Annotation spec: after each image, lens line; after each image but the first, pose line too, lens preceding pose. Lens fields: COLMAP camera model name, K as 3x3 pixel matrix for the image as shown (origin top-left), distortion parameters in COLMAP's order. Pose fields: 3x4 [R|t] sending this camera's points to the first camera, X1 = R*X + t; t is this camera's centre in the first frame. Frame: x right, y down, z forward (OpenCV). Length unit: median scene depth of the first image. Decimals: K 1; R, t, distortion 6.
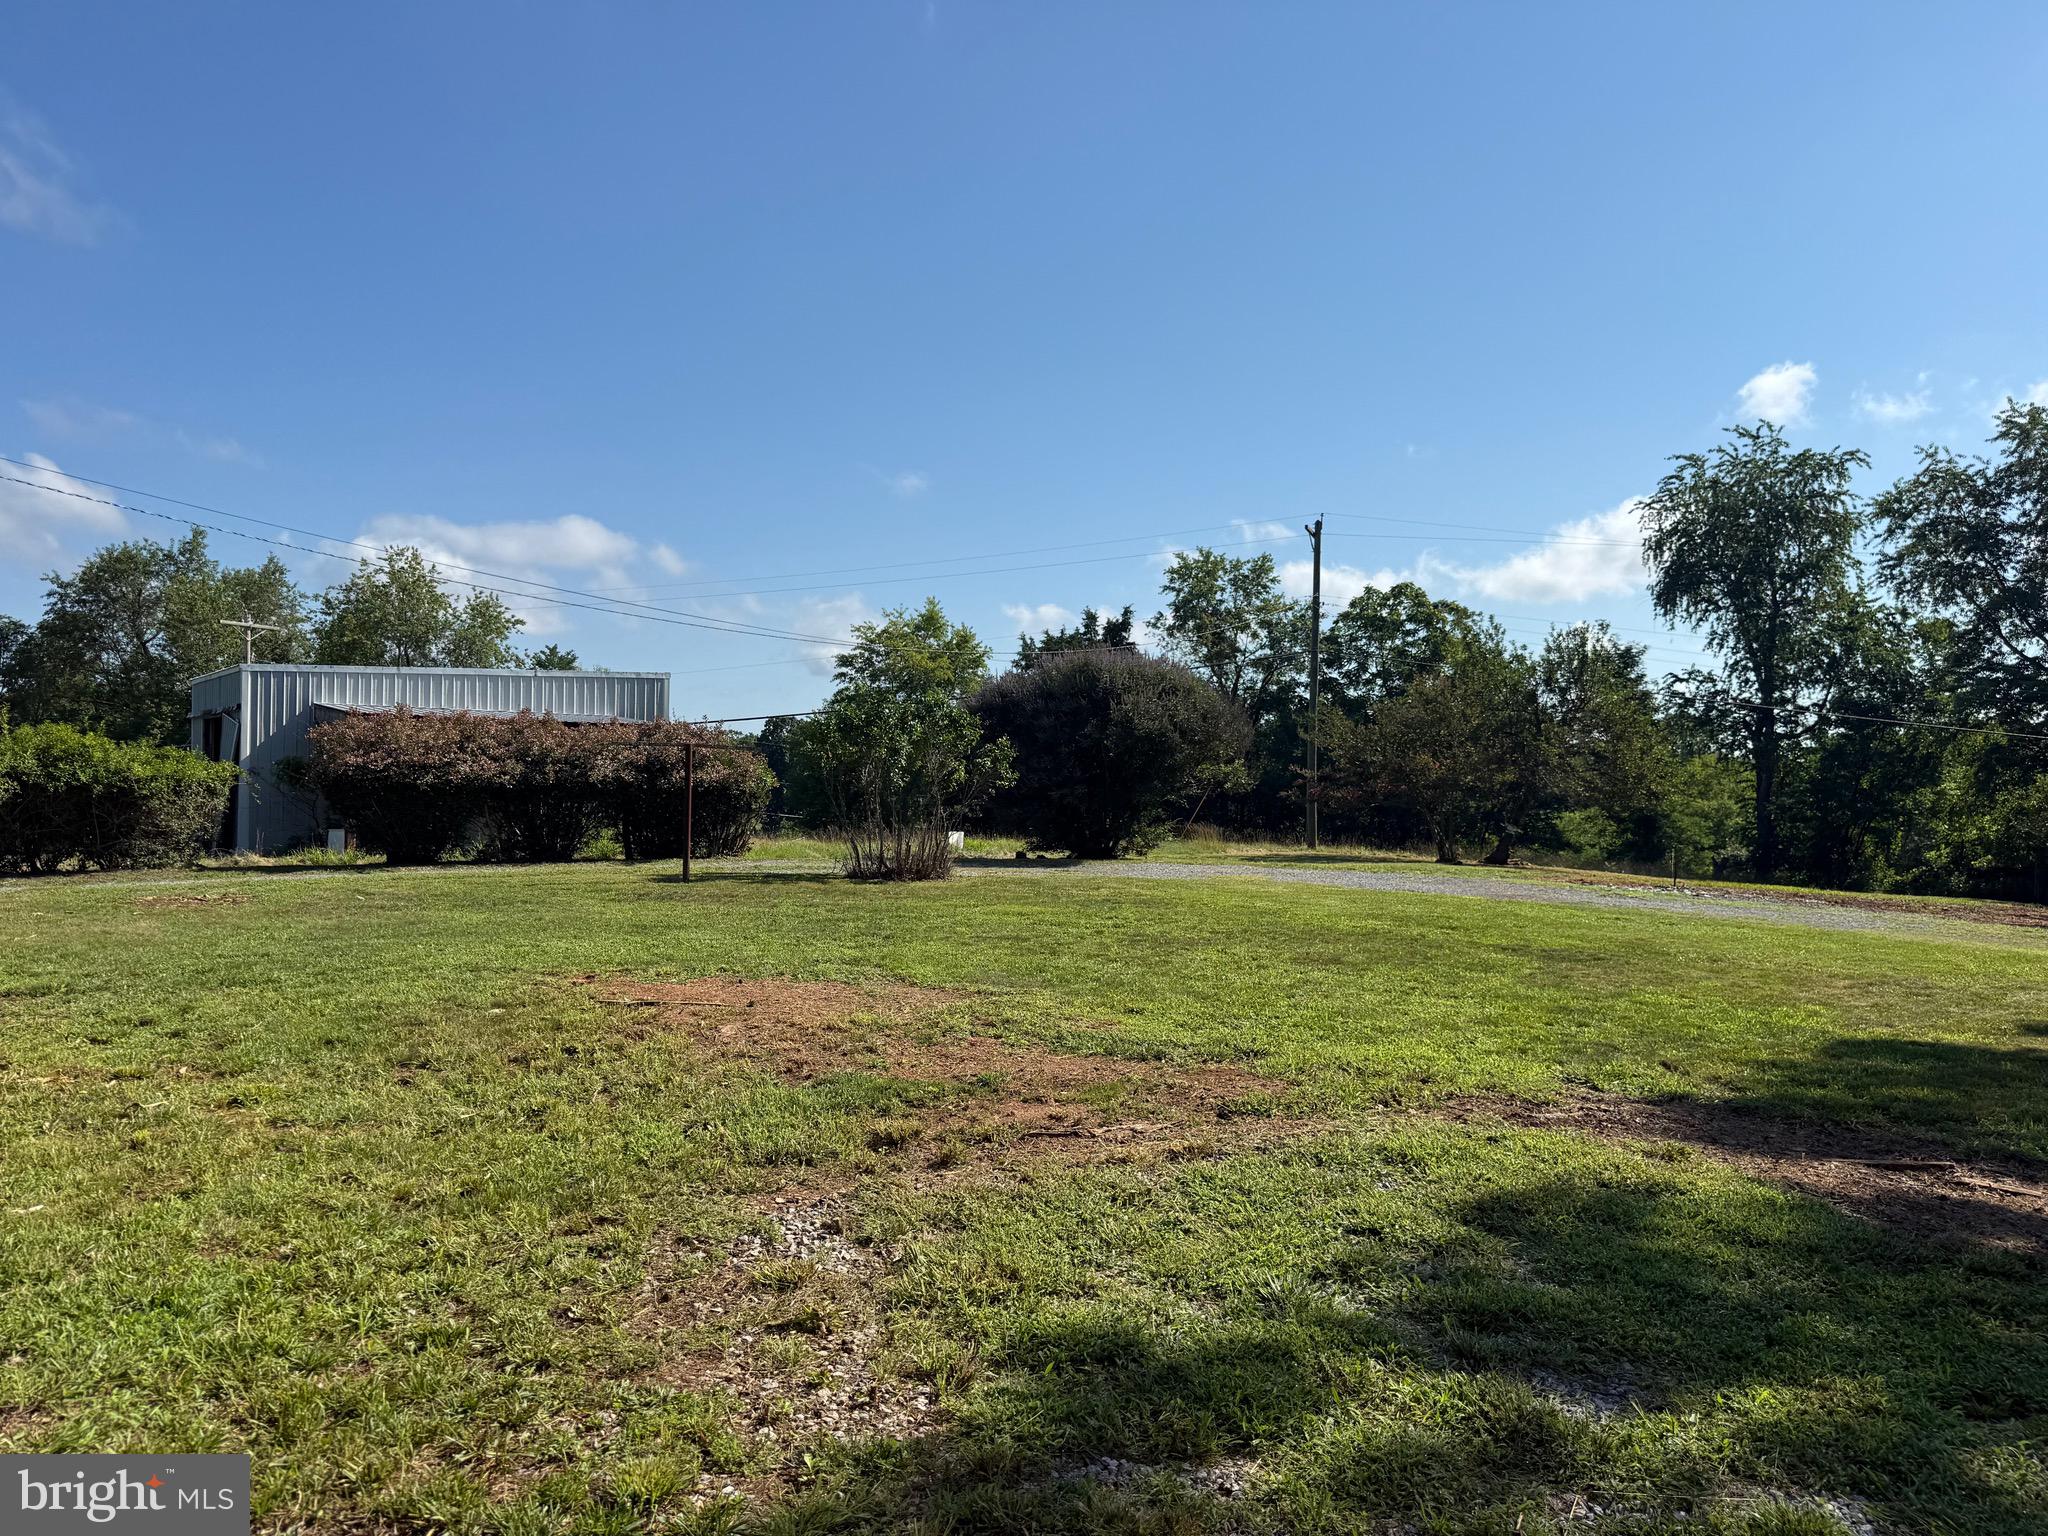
lens RADIAL K [[1448.3, 0, 1025.1], [0, 1448.3, 778.4], [0, 0, 1]] dist [0.060889, -0.062820]
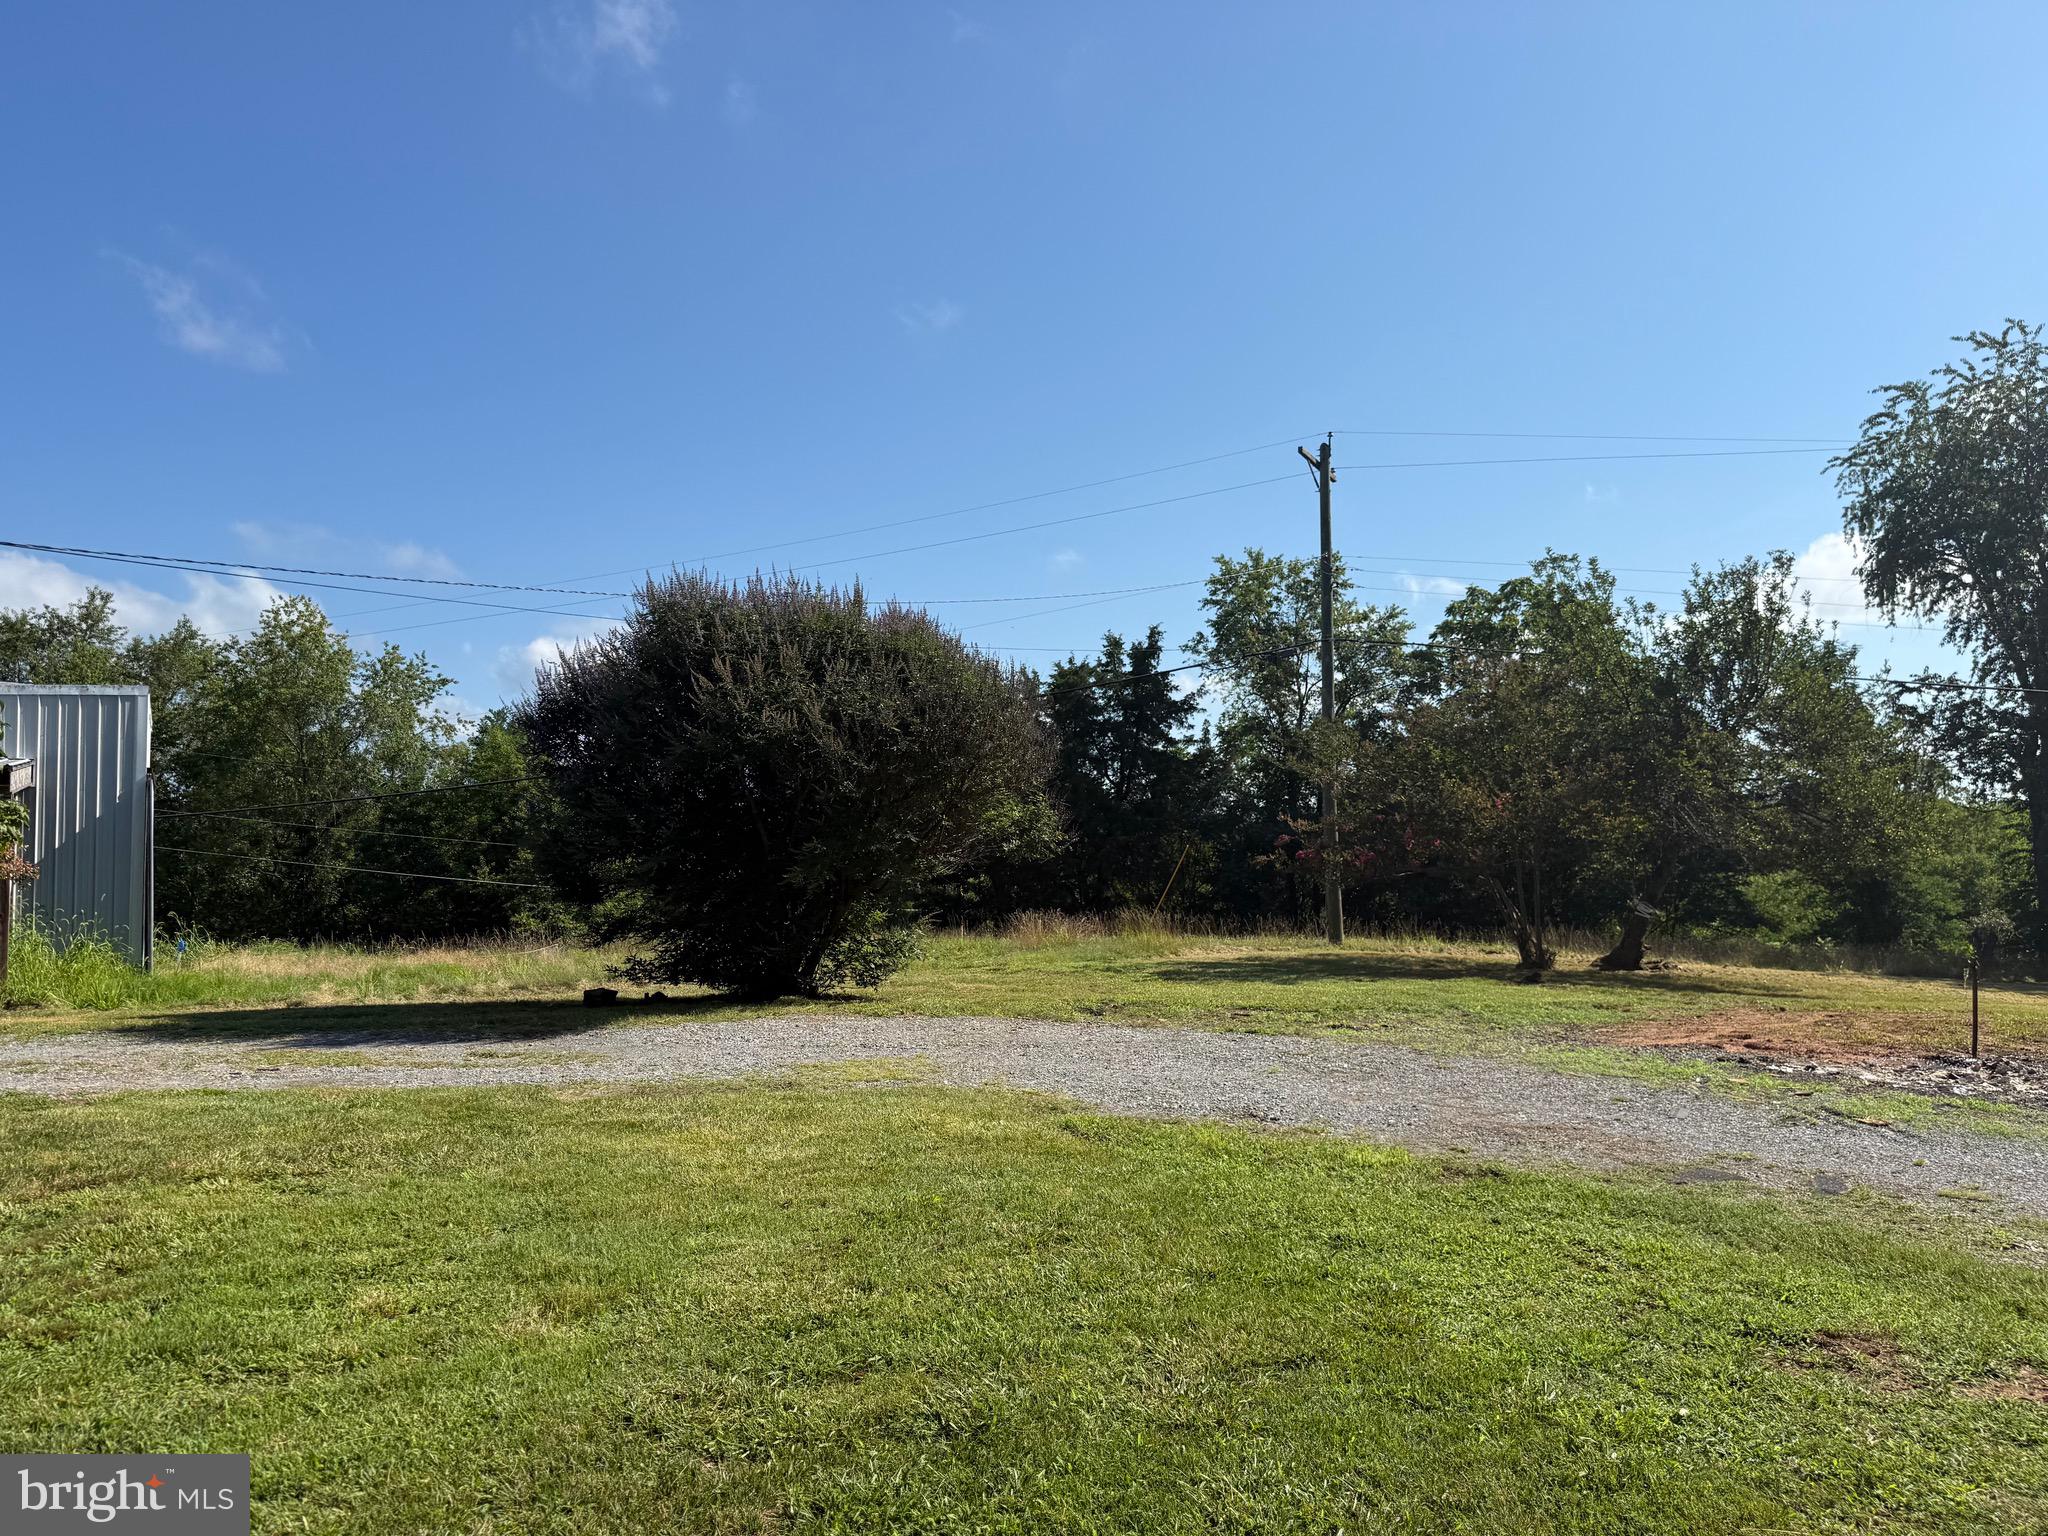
lens RADIAL K [[1448.3, 0, 1038.4], [0, 1448.3, 780.4], [0, 0, 1]] dist [0.060889, -0.062820]
pose [[0.993611, -0.033379, -0.107815, 0.090511], [0.027887, 0.998255, -0.052046, 0.003839], [0.109364, 0.048707, 0.992808, 0.219836]]
